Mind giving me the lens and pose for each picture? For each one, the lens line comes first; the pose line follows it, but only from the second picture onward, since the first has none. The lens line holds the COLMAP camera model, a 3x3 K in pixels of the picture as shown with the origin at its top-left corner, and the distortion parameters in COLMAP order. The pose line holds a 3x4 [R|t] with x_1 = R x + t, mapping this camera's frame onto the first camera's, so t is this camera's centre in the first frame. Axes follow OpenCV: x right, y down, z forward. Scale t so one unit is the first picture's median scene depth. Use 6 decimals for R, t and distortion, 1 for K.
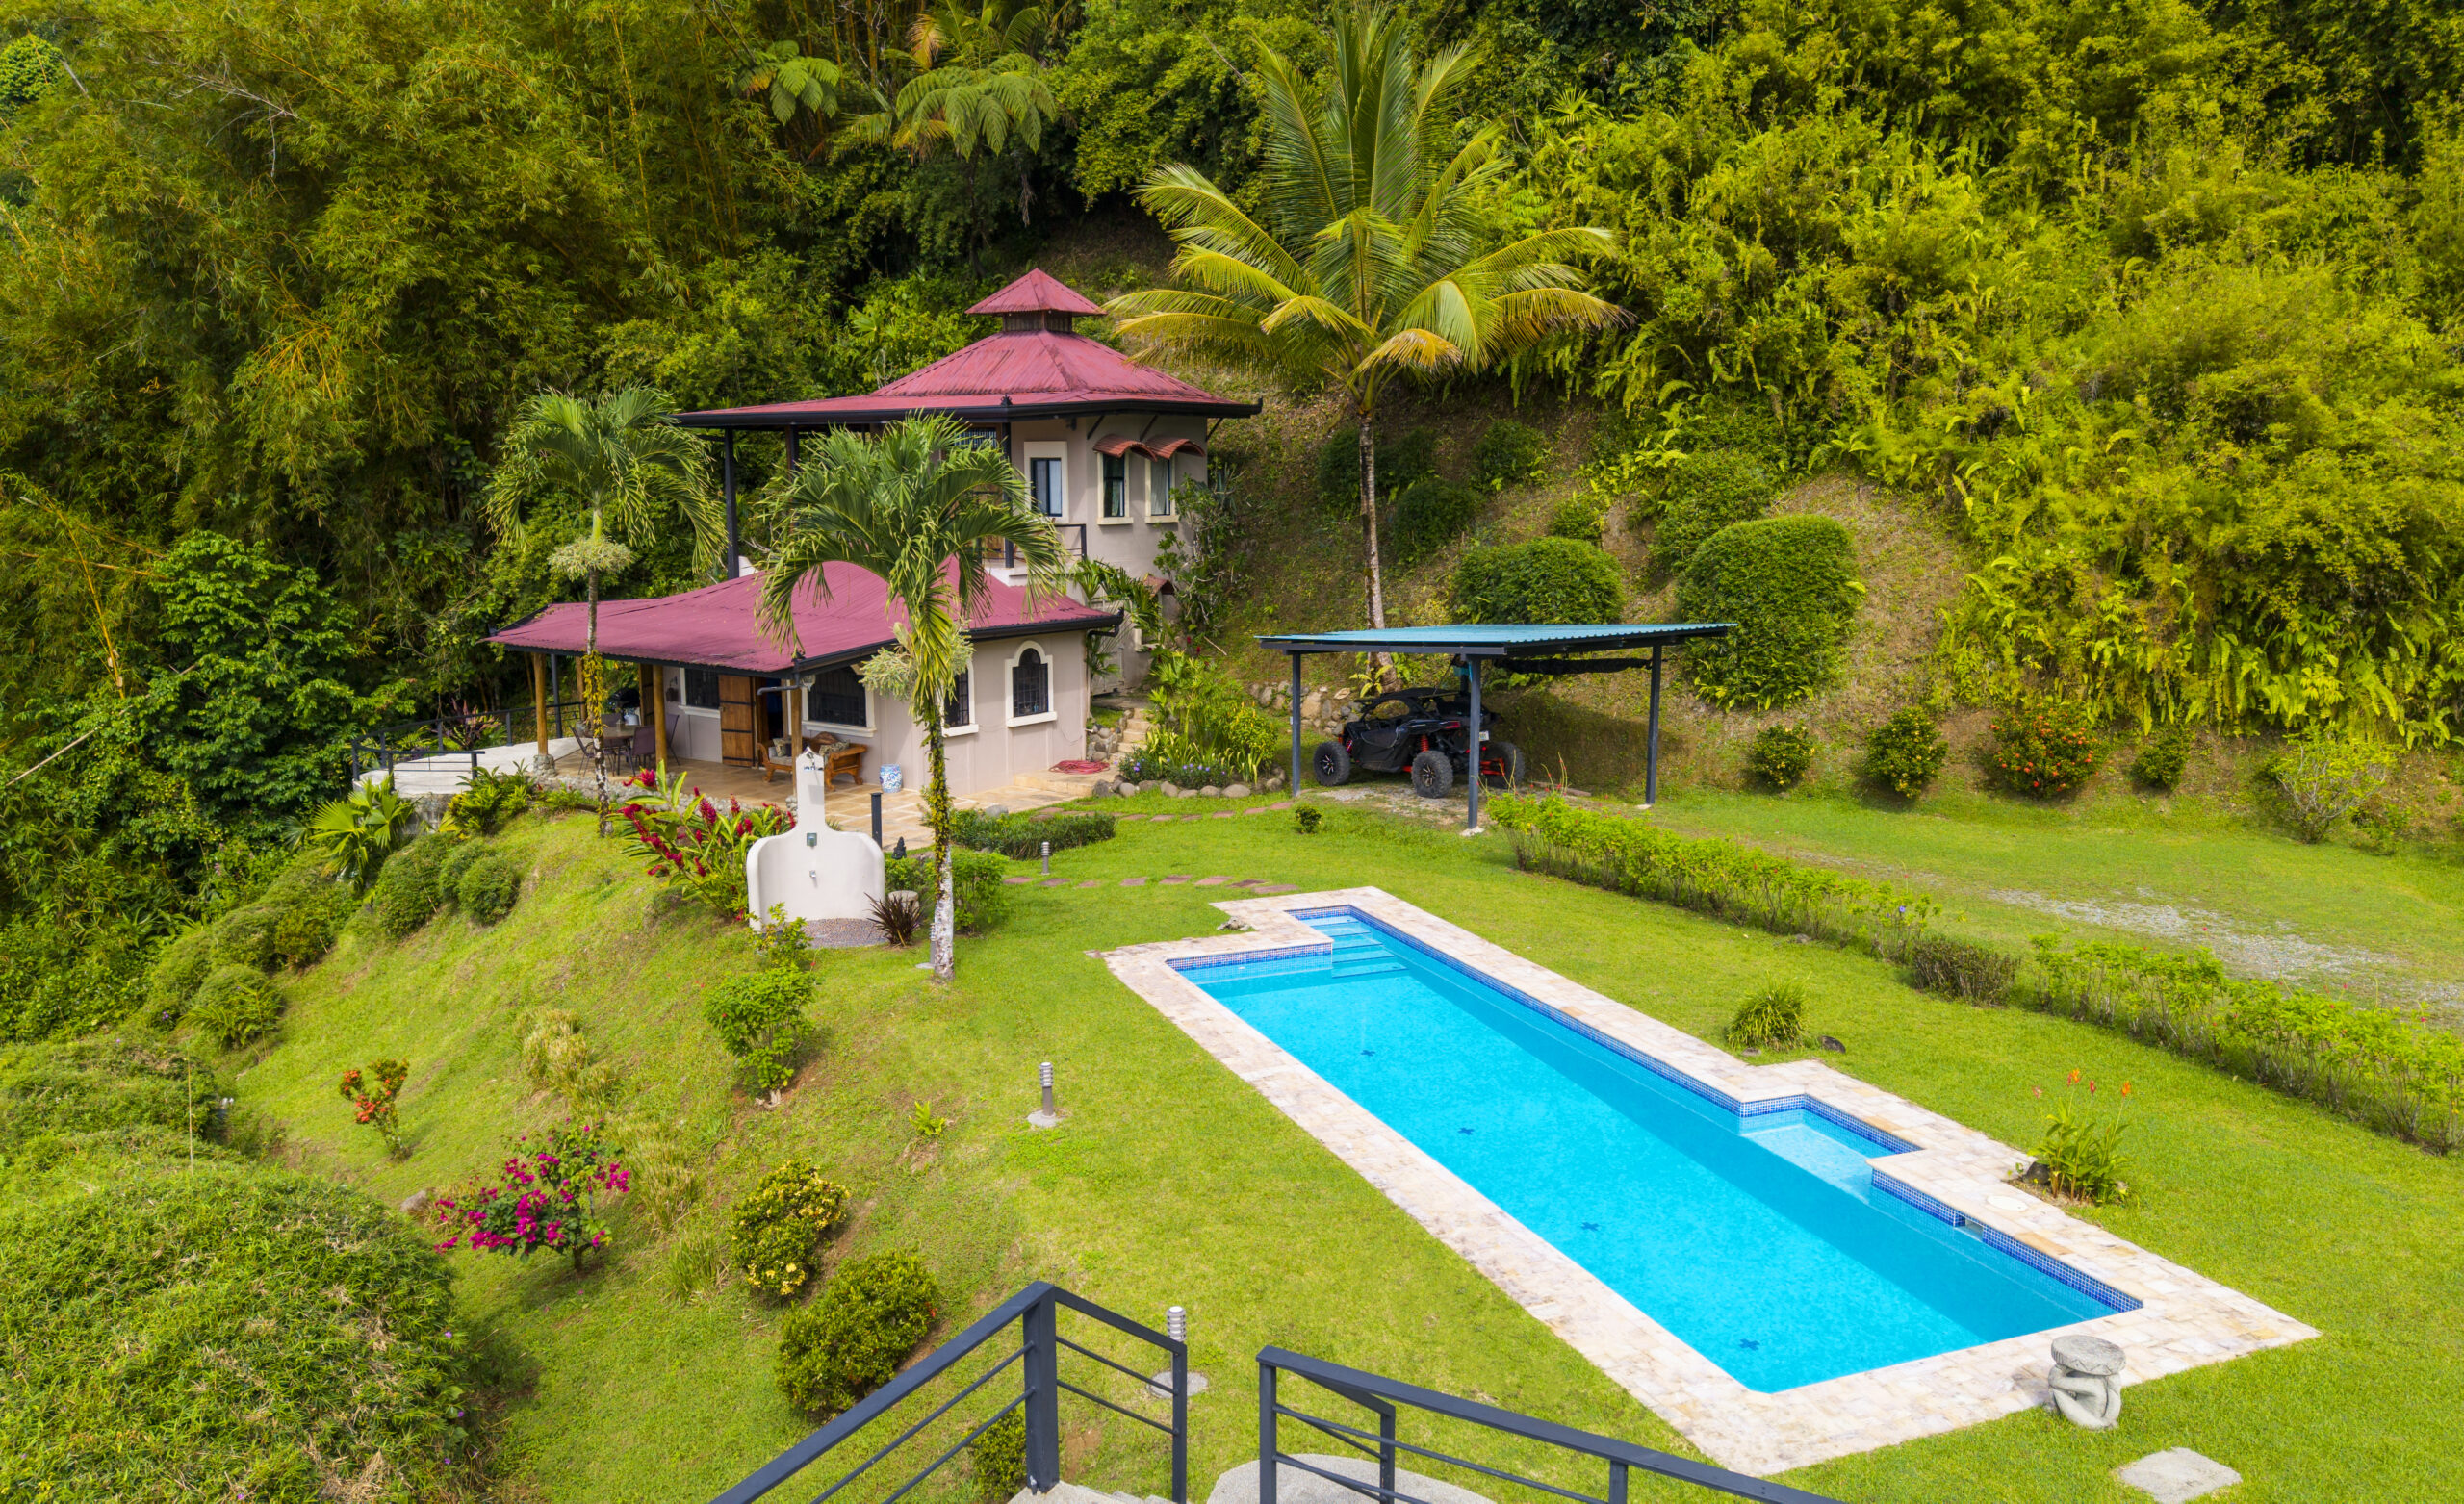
lens RADIAL K [[1754.8, 0, 1282.5], [0, 1754.8, 644.8], [0, 0, 1]] dist [0.037739, -0.012655]
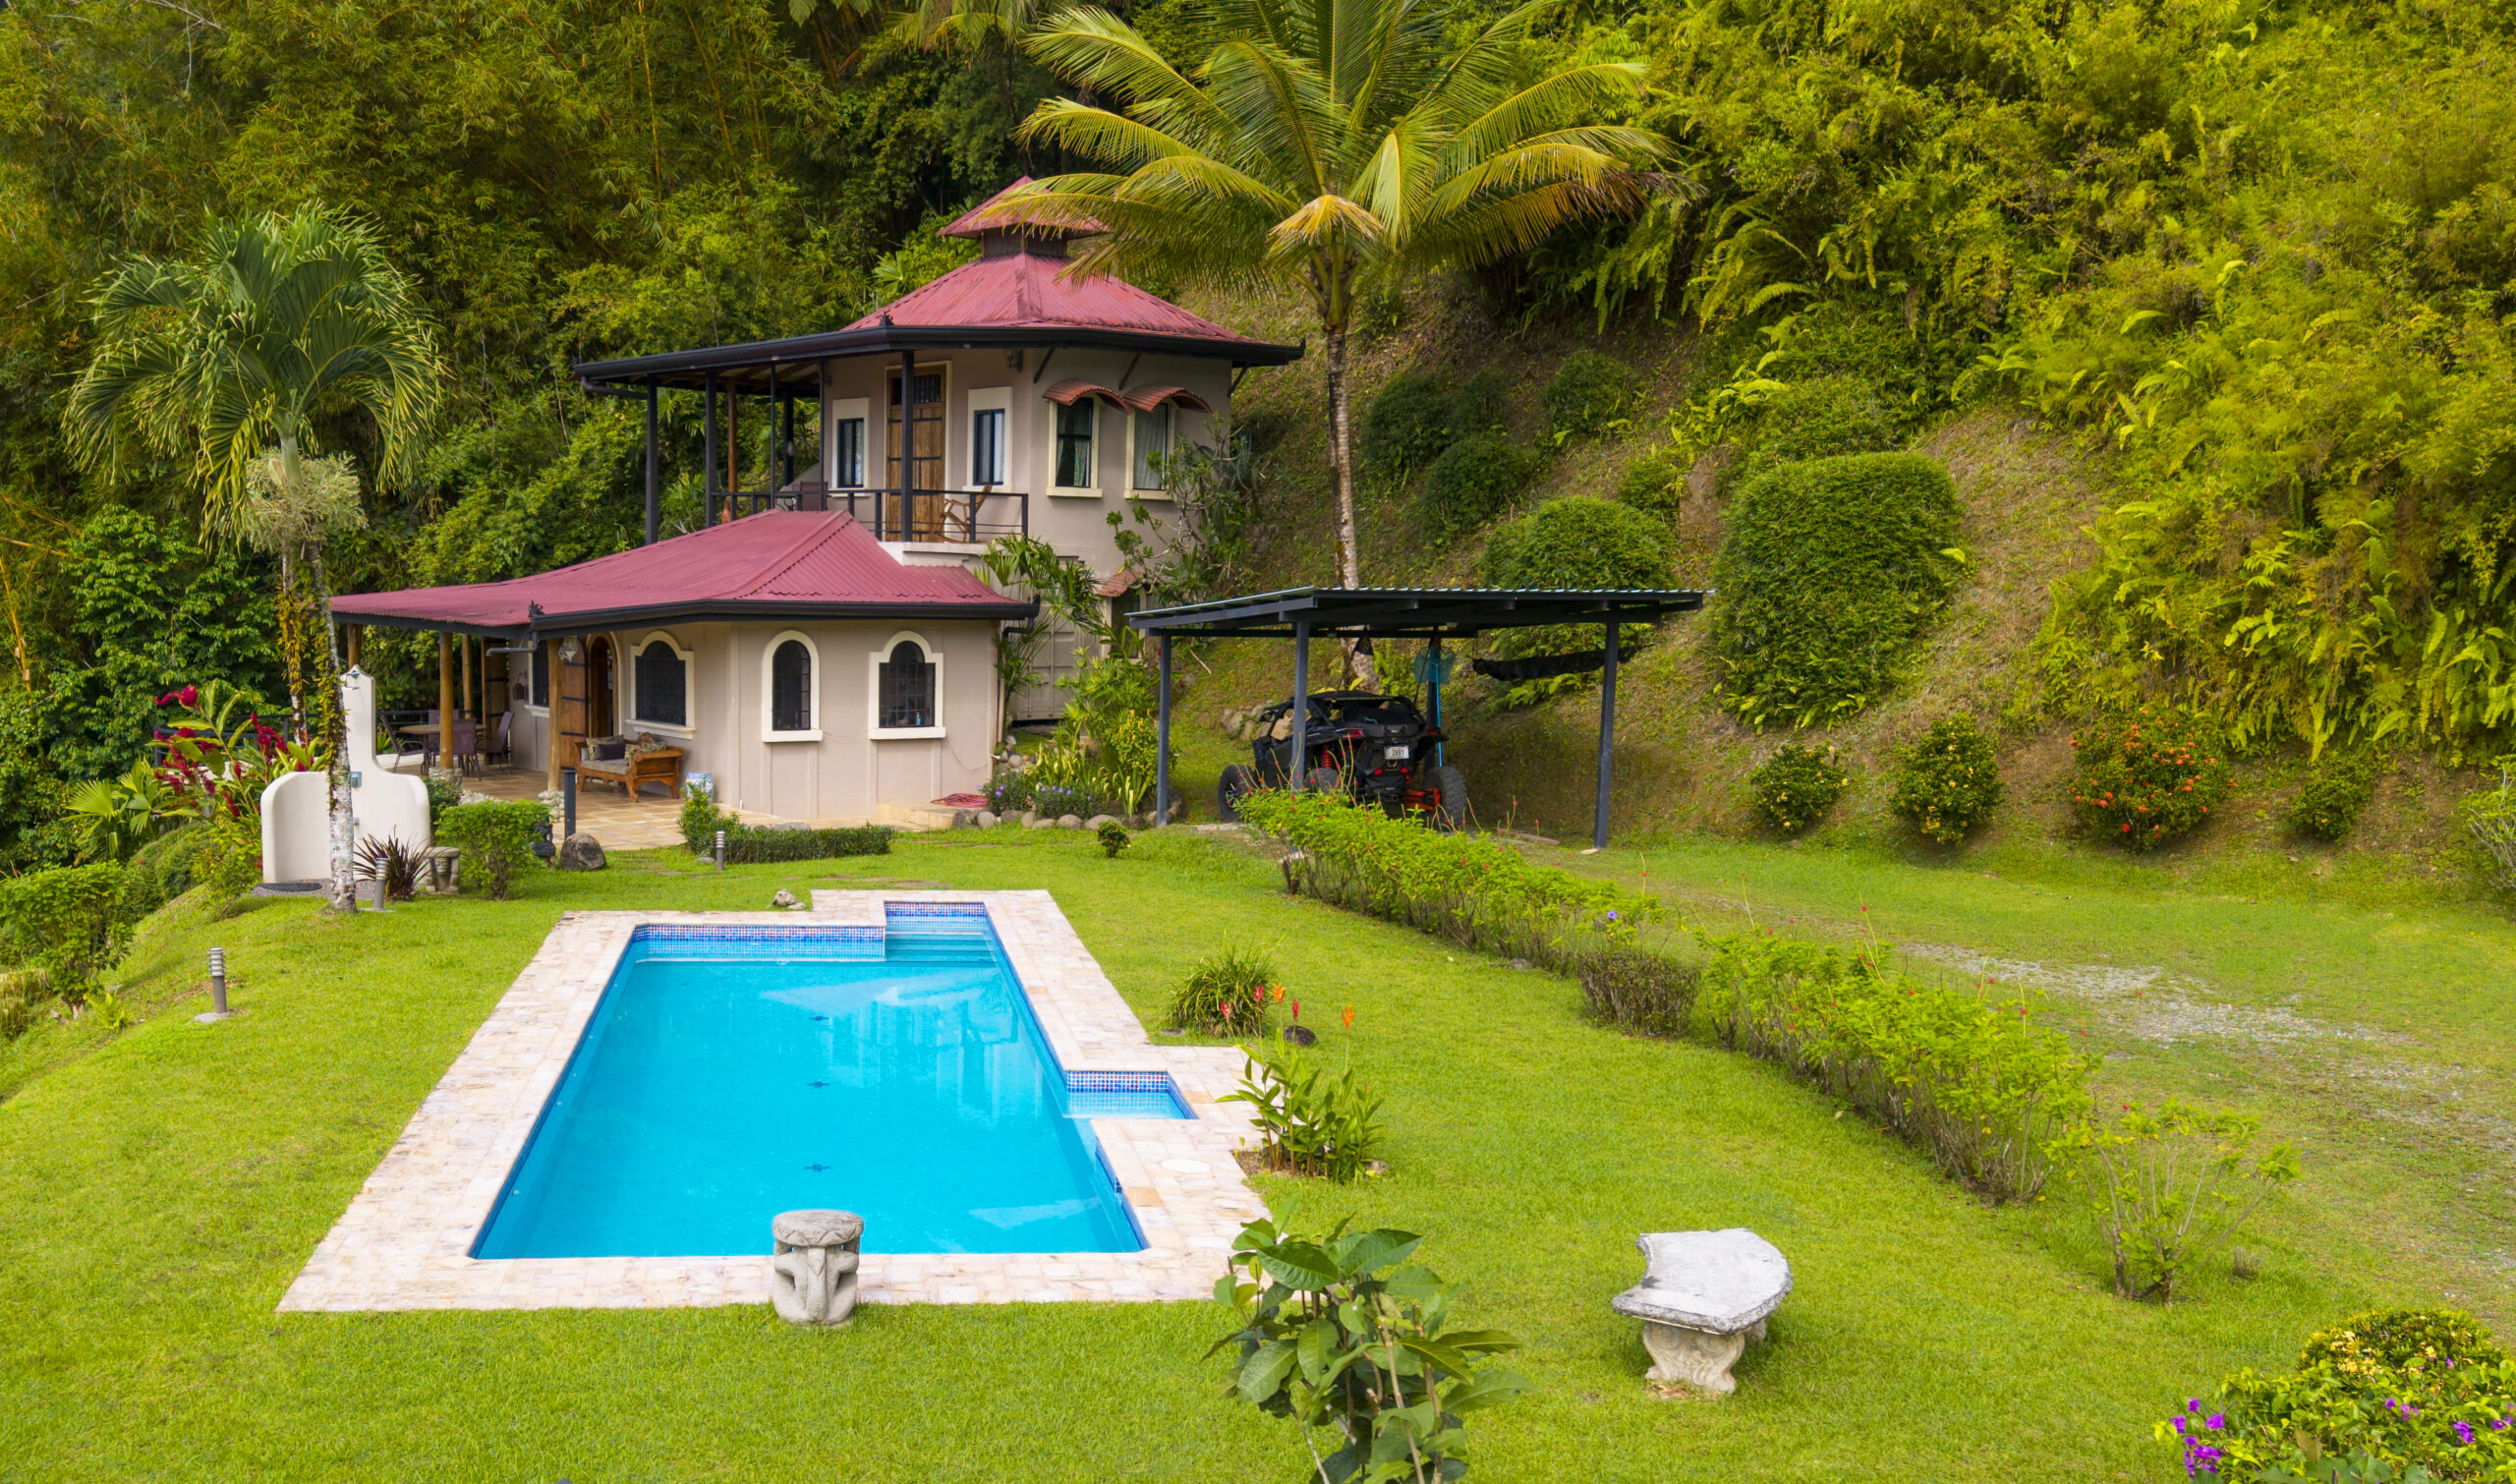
lens RADIAL K [[2397.4, 0, 1260.2], [0, 2397.4, 729.7], [0, 0, 1]] dist [0.012338, 0.000000]
pose [[0.958208, 0.032654, -0.284204, 0.298065], [-0.046464, 0.998037, -0.041984, 0.076440], [0.282275, 0.053434, 0.957844, 0.035659]]
